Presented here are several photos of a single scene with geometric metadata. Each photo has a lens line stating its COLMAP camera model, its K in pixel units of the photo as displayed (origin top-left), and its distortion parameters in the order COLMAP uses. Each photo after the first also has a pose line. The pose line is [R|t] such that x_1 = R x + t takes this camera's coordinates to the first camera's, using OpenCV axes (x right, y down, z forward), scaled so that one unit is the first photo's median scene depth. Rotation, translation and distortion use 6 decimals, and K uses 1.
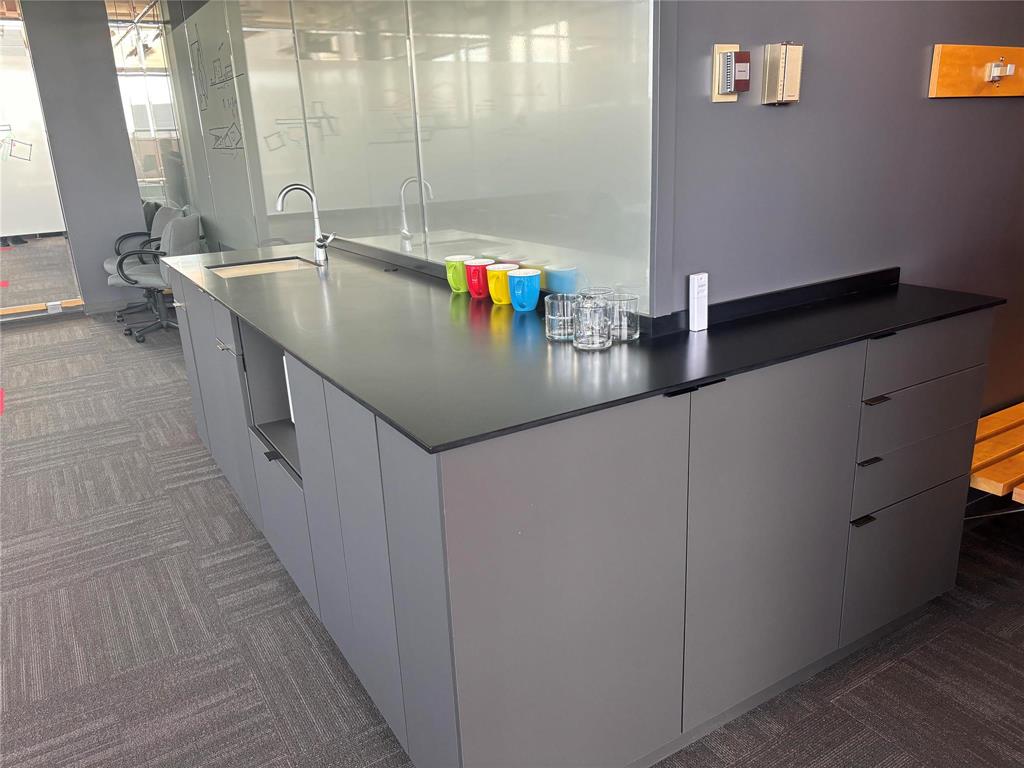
lens RADIAL K [[774.8, 0, 512.0], [0, 774.8, 384.0], [0, 0, 1]] dist [0.044882, -0.001084]
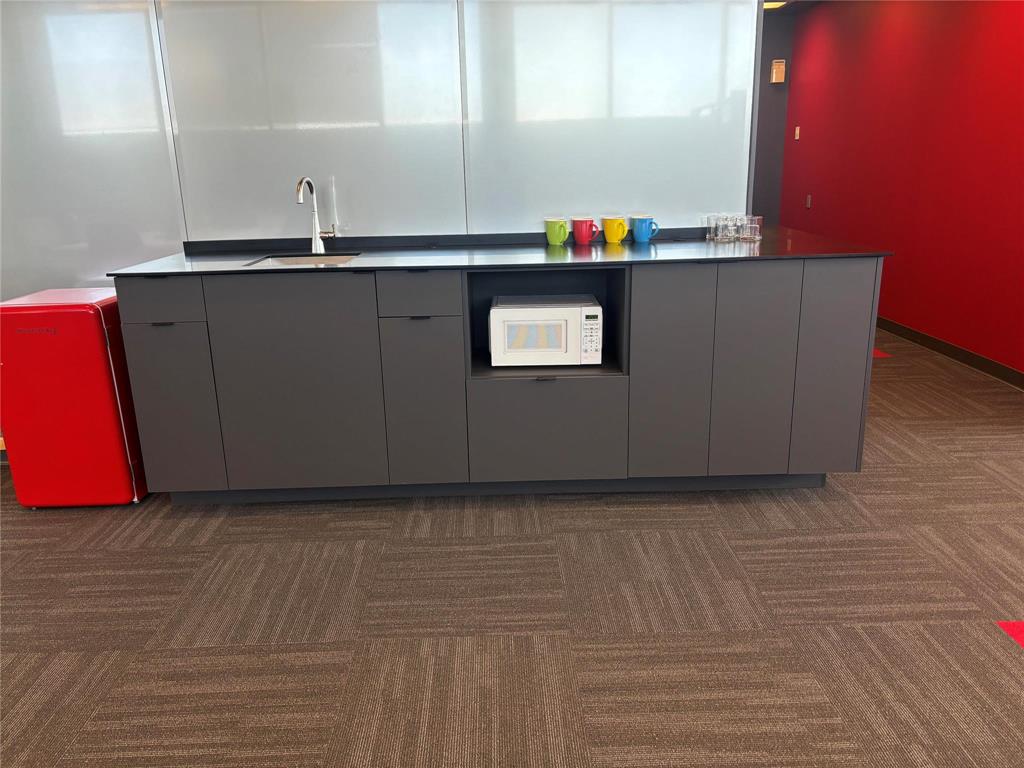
lens RADIAL K [[774.8, 0, 512.0], [0, 774.8, 384.0], [0, 0, 1]] dist [0.044882, -0.001084]
pose [[0.509006, -0.210365, 0.834661, -1.042301], [0.262444, 0.961434, 0.082269, -0.012873], [-0.819778, 0.177176, 0.544585, 0.286151]]
